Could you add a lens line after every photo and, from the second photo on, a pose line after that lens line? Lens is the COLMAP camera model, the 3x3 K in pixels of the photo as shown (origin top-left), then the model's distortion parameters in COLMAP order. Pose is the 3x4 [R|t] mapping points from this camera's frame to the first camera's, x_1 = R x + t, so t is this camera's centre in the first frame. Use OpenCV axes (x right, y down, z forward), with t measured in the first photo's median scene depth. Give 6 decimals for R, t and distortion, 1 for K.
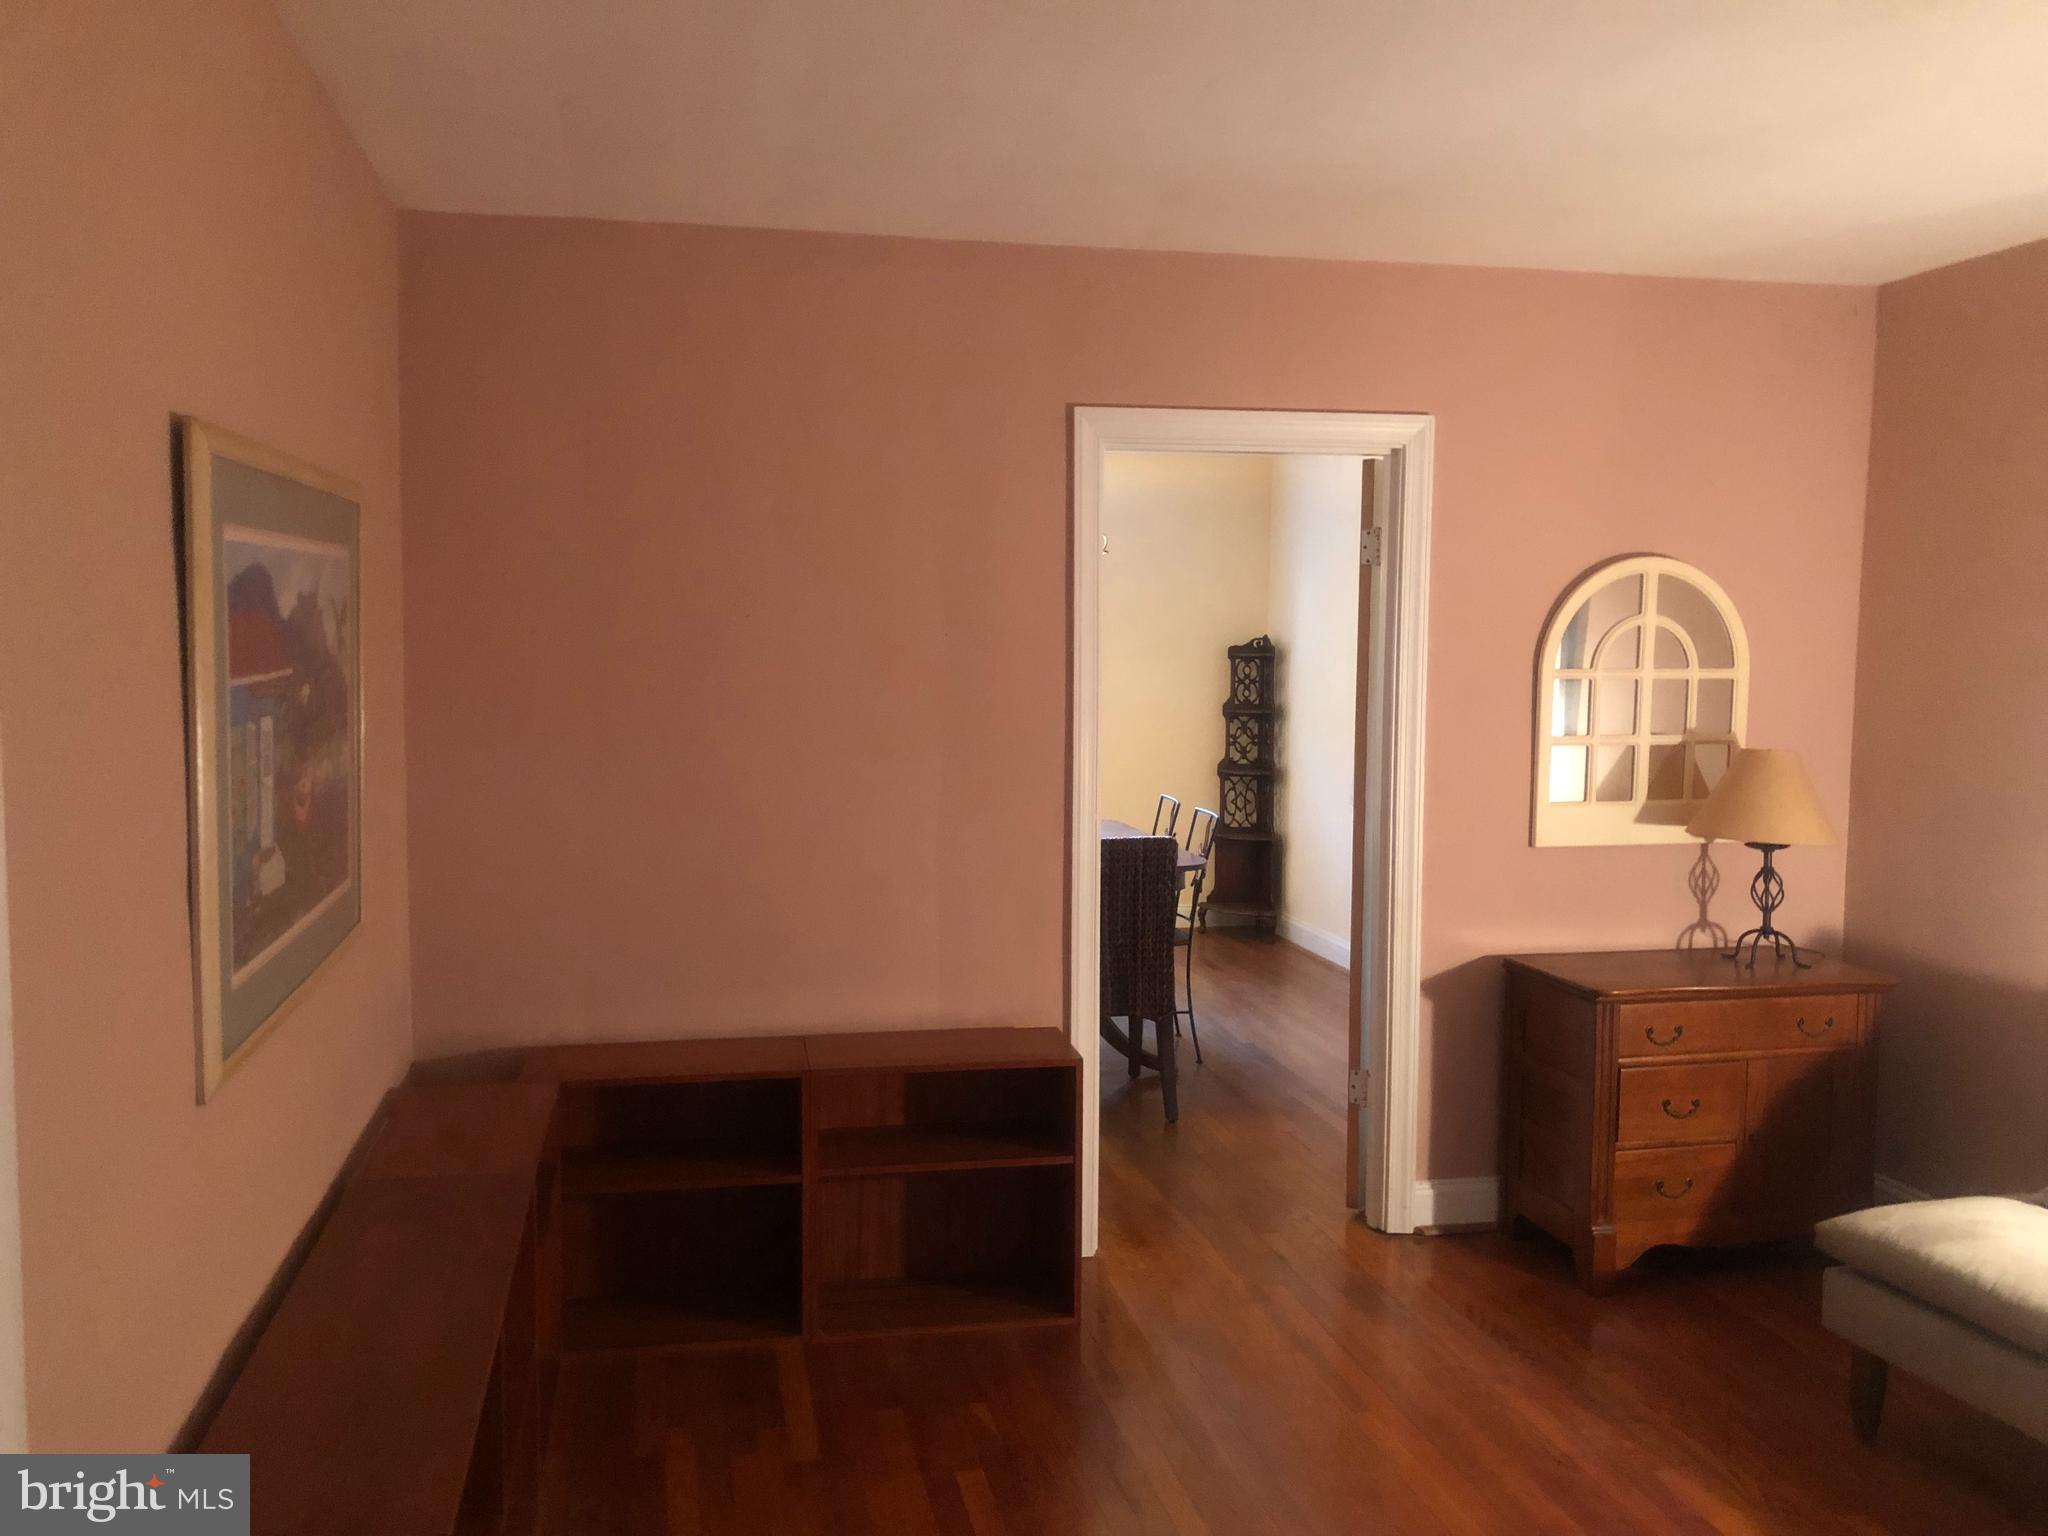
lens RADIAL K [[1664.6, 0, 1039.1], [0, 1664.6, 782.0], [0, 0, 1]] dist [0.037963, -0.042506]
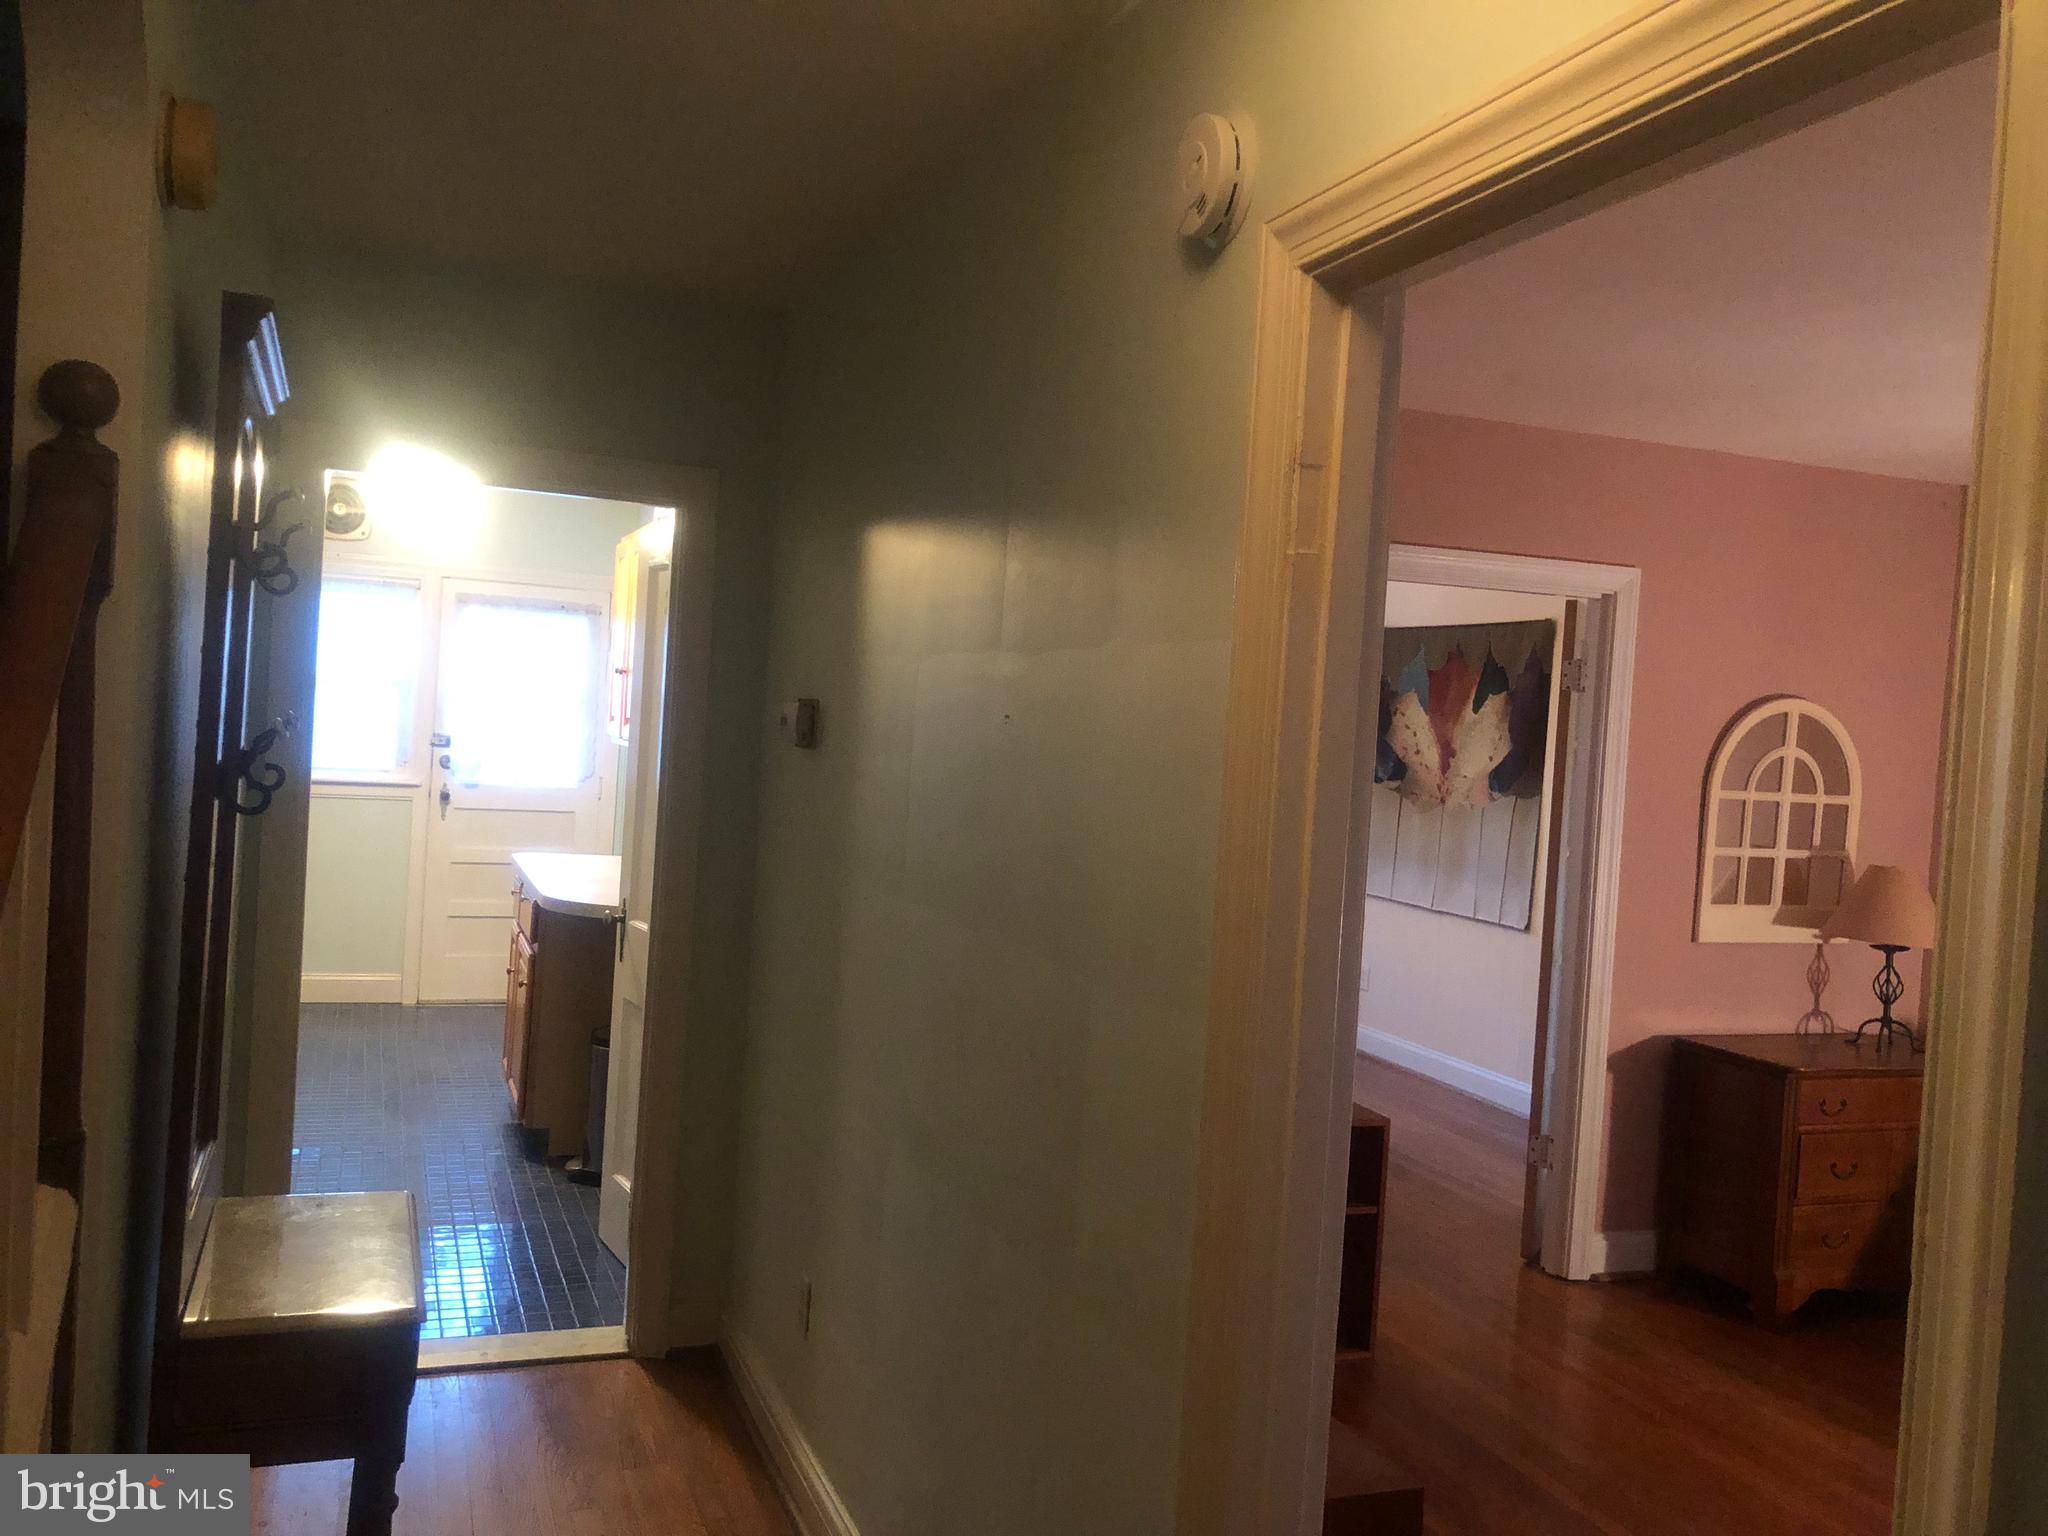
lens RADIAL K [[1664.6, 0, 1032.4], [0, 1664.6, 780.4], [0, 0, 1]] dist [0.037963, -0.042506]
pose [[0.986108, 0.048807, 0.158771, -0.336890], [-0.041868, 0.998028, -0.046757, 0.000501], [-0.160740, 0.039460, 0.986208, -0.071639]]
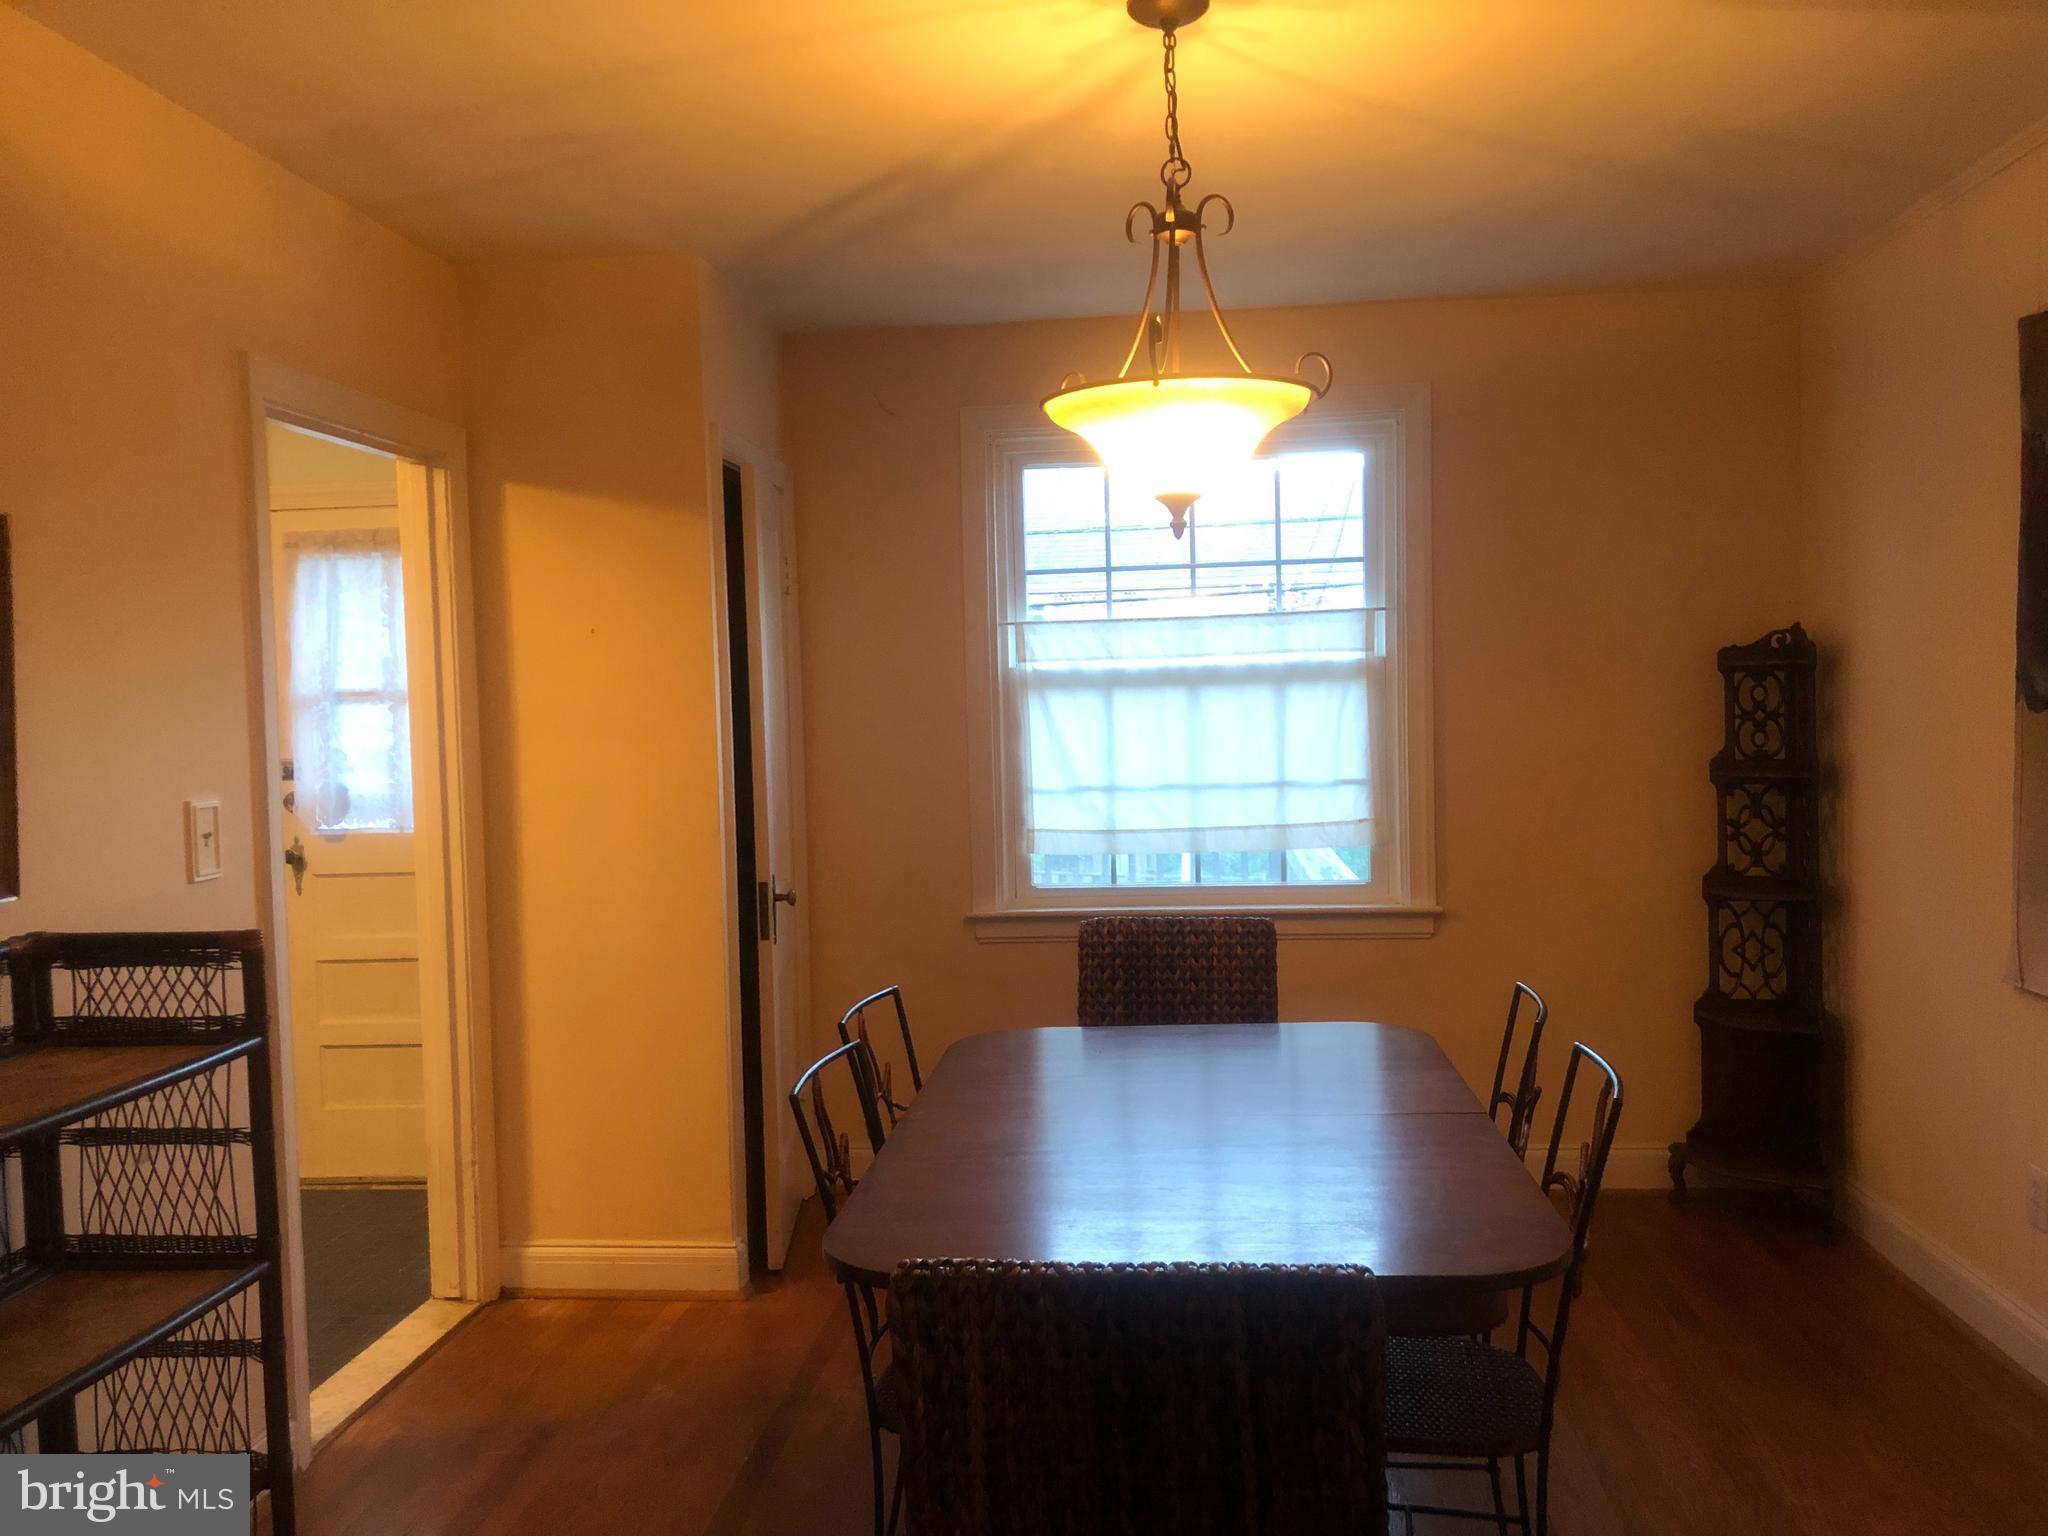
lens RADIAL K [[1664.6, 0, 1013.8], [0, 1664.6, 769.4], [0, 0, 1]] dist [0.037963, -0.042506]
pose [[0.945742, -0.017870, -0.324427, 0.146426], [0.009581, 0.999586, -0.027130, -0.063052], [0.324778, 0.022550, 0.945522, 0.863275]]
